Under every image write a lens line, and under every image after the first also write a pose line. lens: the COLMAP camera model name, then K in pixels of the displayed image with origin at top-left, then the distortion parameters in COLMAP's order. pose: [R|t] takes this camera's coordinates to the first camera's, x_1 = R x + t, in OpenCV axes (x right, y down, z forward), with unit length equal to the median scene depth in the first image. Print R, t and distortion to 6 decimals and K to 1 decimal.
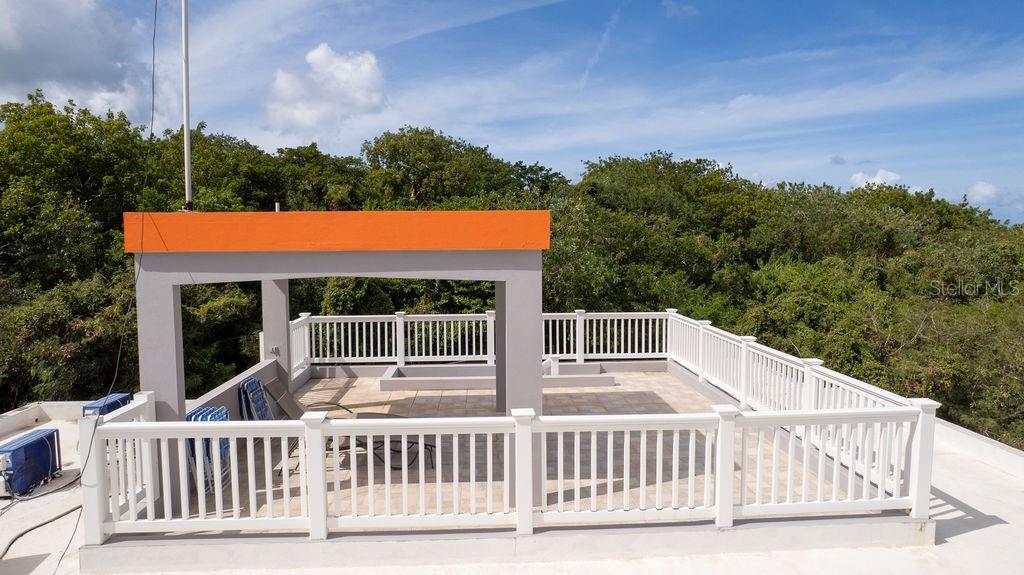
lens RADIAL K [[658.7, 0, 512.0], [0, 658.7, 287.5], [0, 0, 1]] dist [-0.101697, 0.074622]
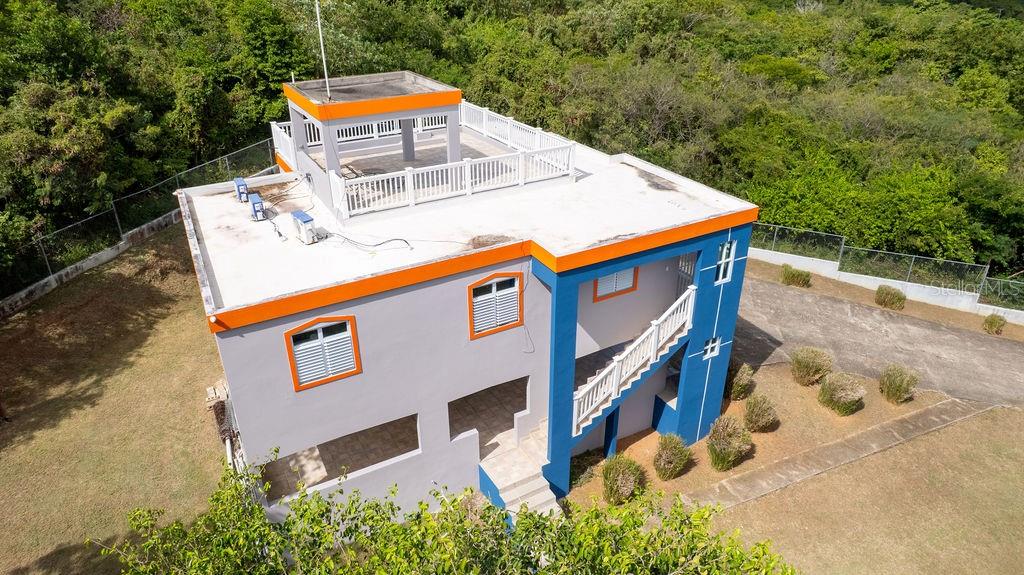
lens RADIAL K [[658.7, 0, 512.0], [0, 658.7, 287.5], [0, 0, 1]] dist [-0.101697, 0.074622]
pose [[0.891303, -0.204454, 0.404695, -0.183354], [0.030763, 0.917774, 0.395910, -0.076200], [-0.452364, -0.340426, 0.824304, -0.301413]]
